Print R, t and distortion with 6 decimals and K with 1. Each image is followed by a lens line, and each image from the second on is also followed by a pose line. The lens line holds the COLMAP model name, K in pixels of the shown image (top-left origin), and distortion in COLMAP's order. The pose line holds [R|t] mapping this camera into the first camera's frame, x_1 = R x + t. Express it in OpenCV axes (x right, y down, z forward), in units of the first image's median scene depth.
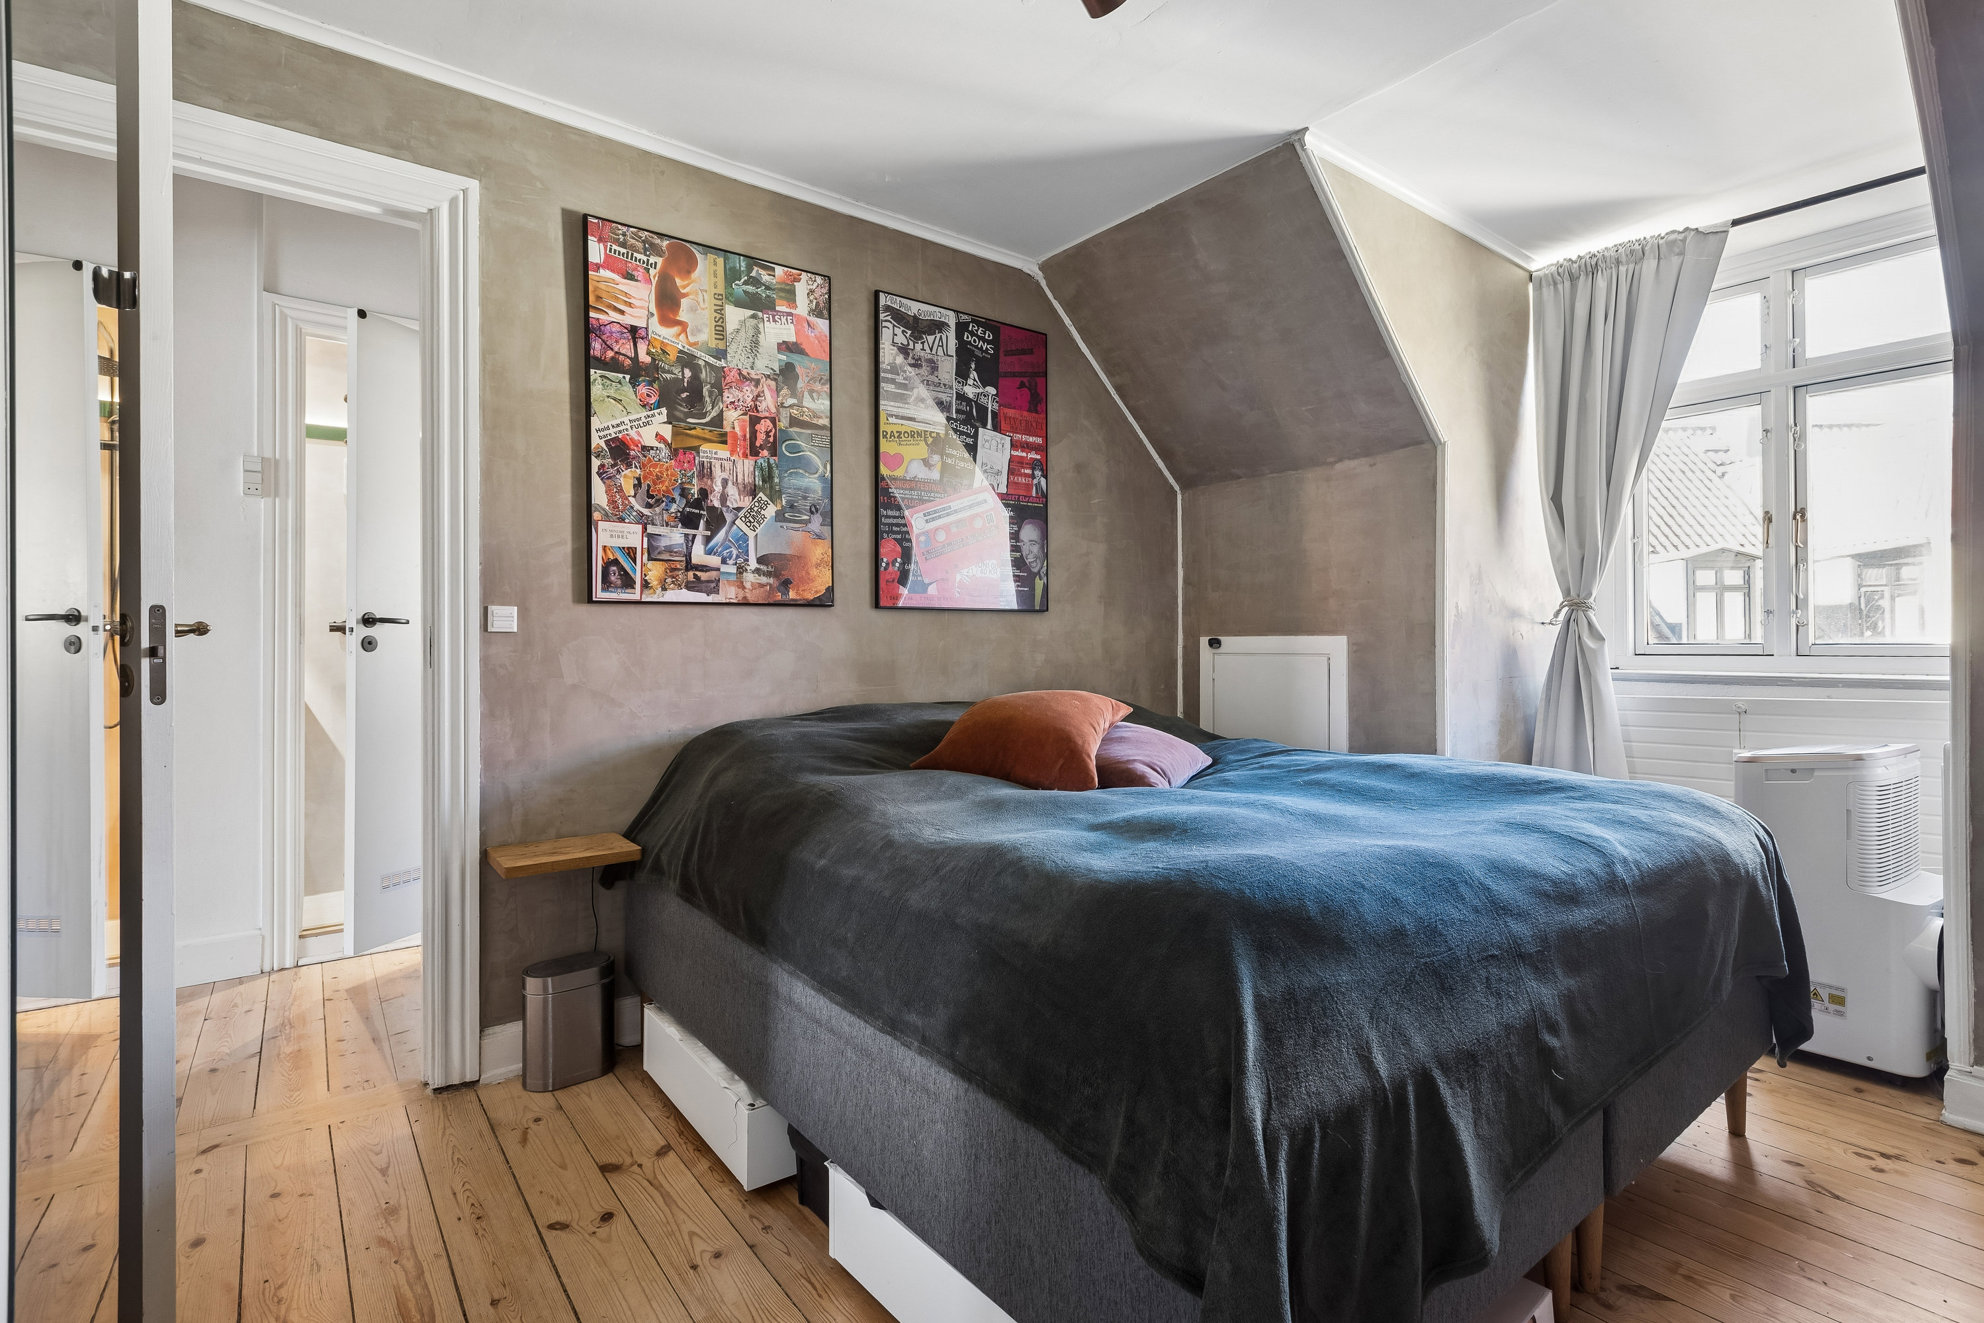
lens RADIAL K [[922.8, 0, 994.7], [0, 922.8, 643.3], [0, 0, 1]] dist [-0.002661, 0.001137]
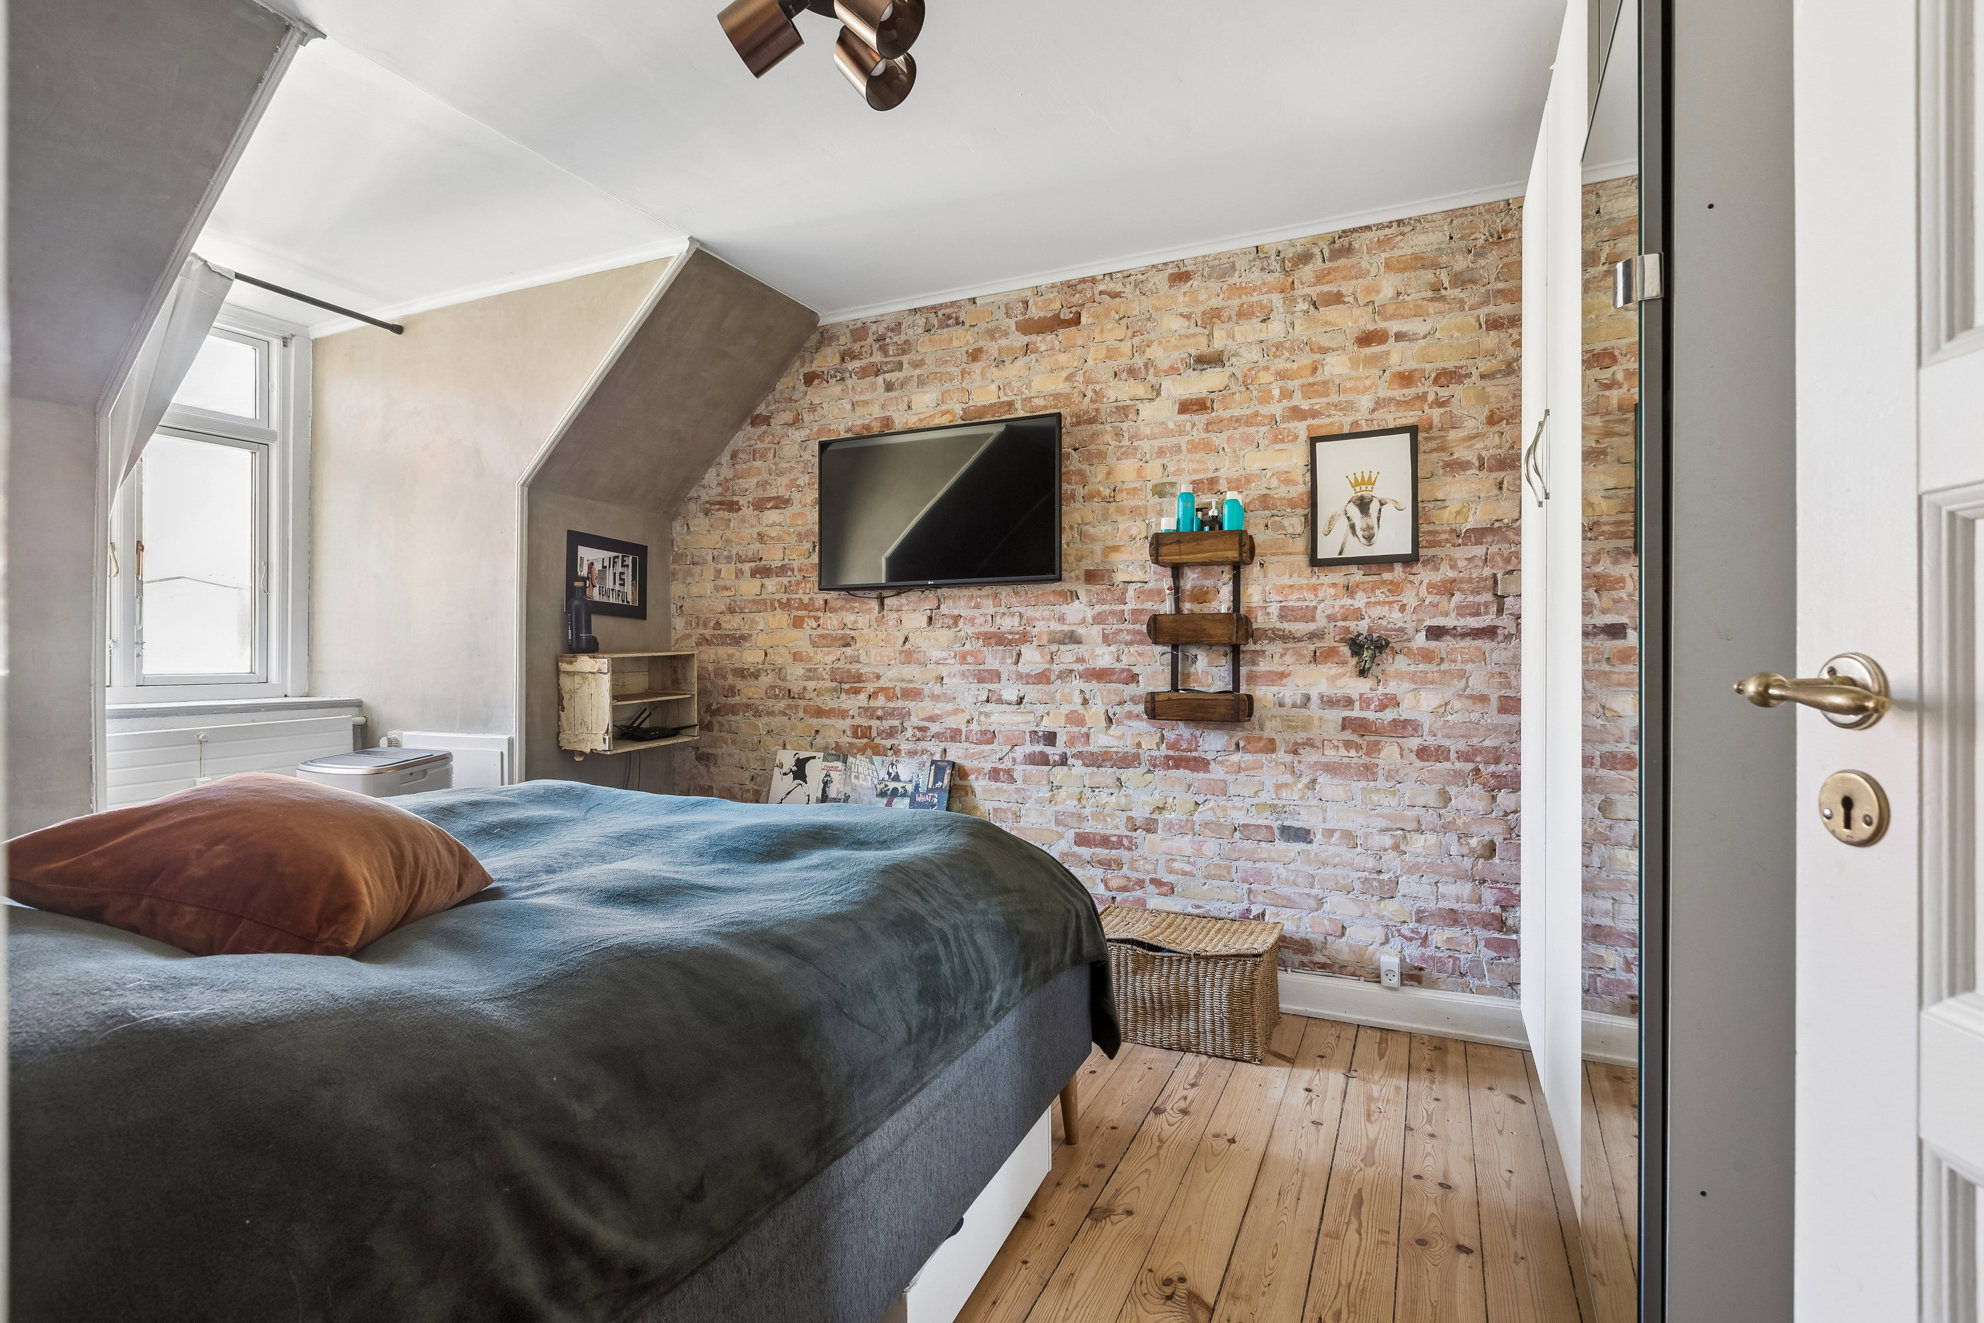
lens RADIAL K [[922.8, 0, 977.9], [0, 922.8, 662.0], [0, 0, 1]] dist [-0.002661, 0.001137]
pose [[-0.440842, -0.004867, 0.897572, -0.493821], [0.006635, 0.999940, 0.008680, -0.014973], [-0.897560, 0.009782, -0.440783, 0.665144]]
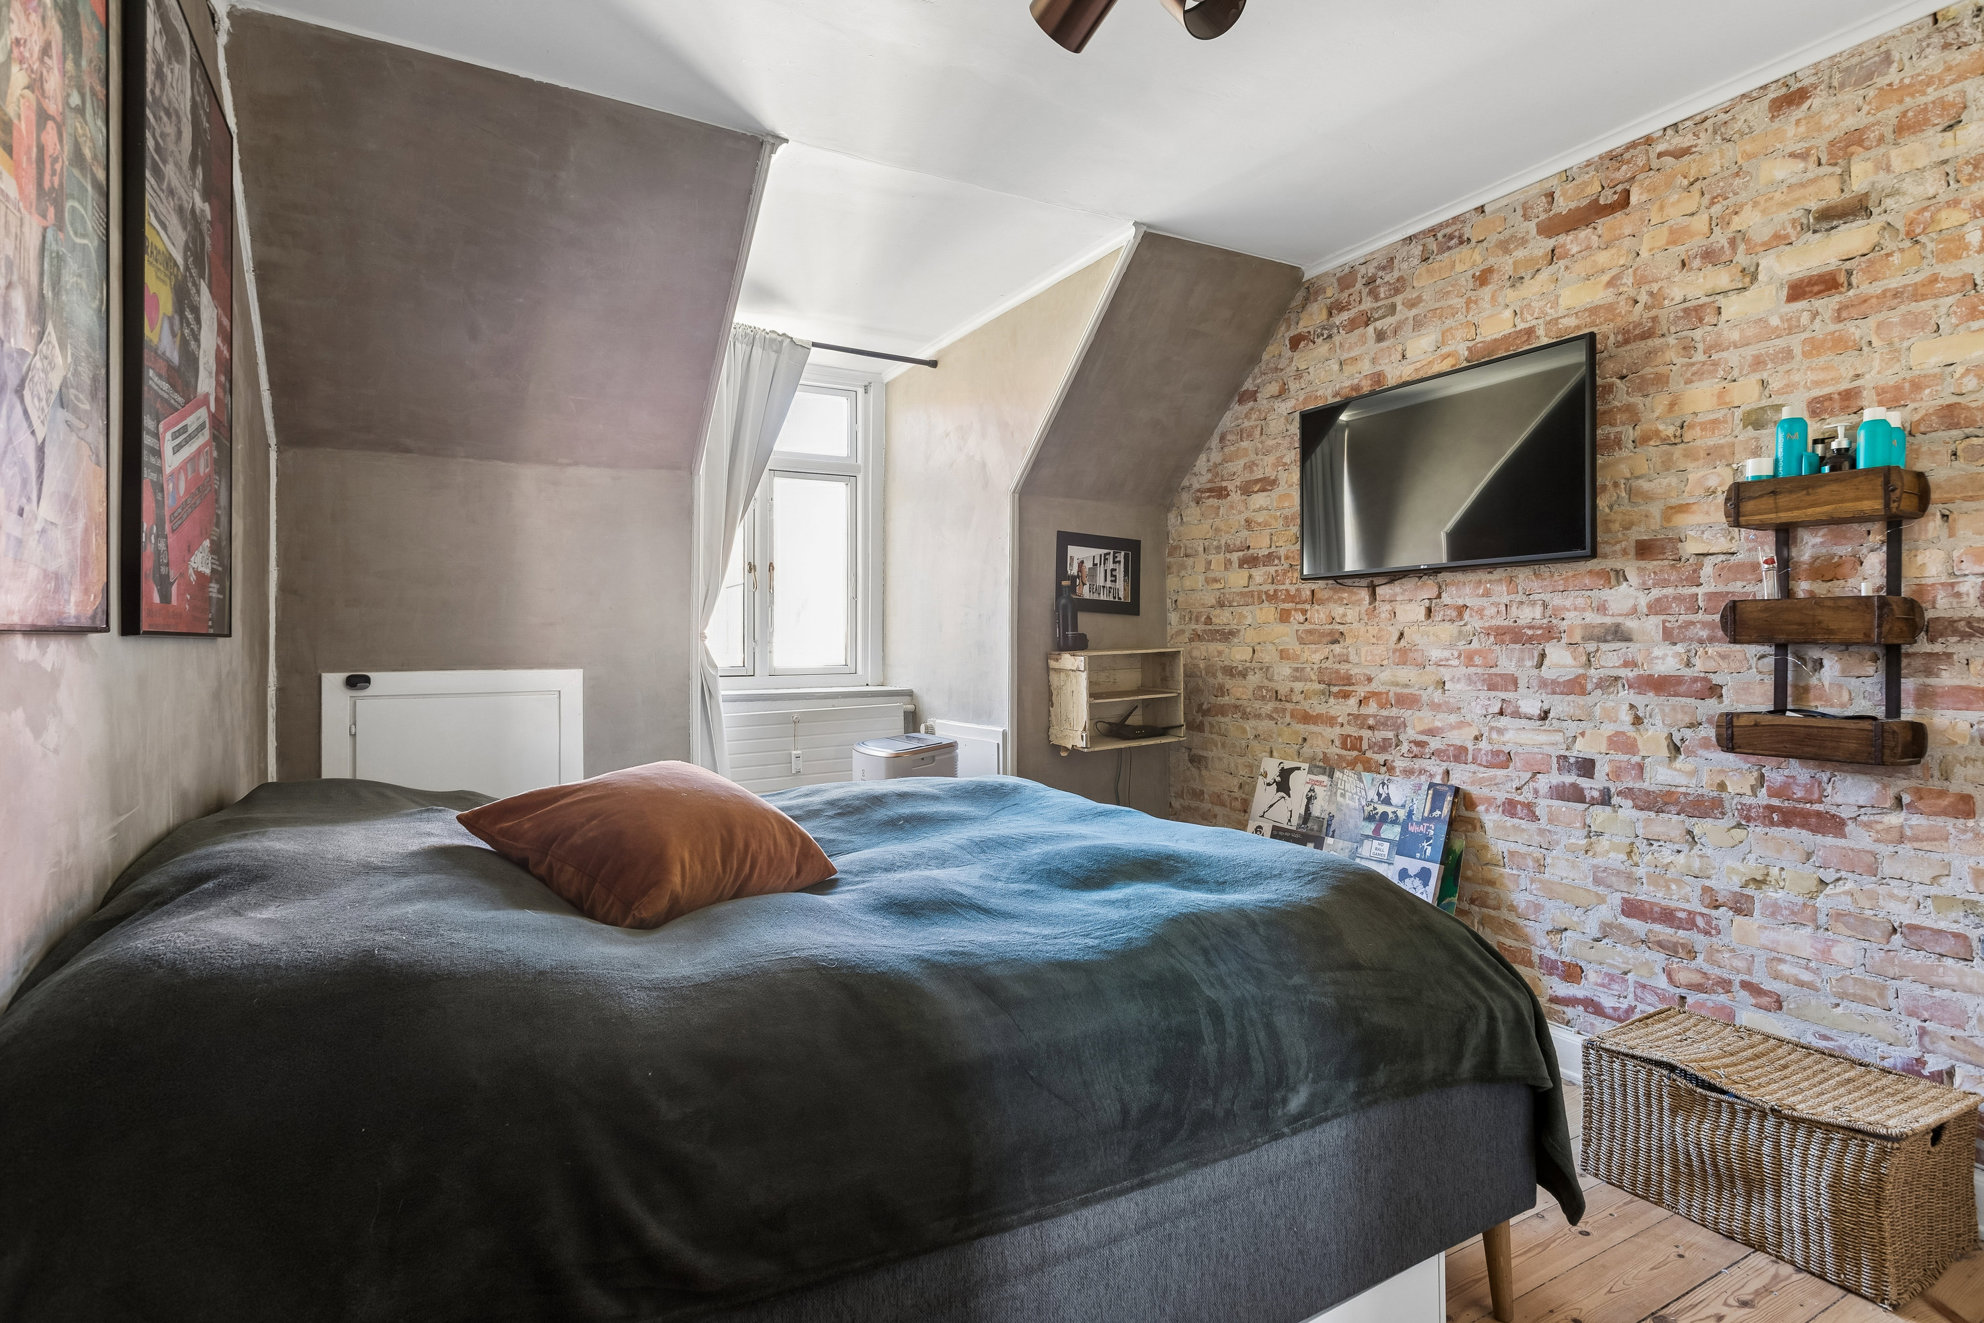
lens RADIAL K [[976.2, 0, 1005.7], [0, 976.2, 645.9], [0, 0, 1]] dist [-0.000907, -0.000488]
pose [[0.155204, -0.003427, 0.987876, -0.487922], [0.009932, 0.999949, 0.001909, -0.028414], [-0.987833, 0.009515, 0.155230, 0.490472]]
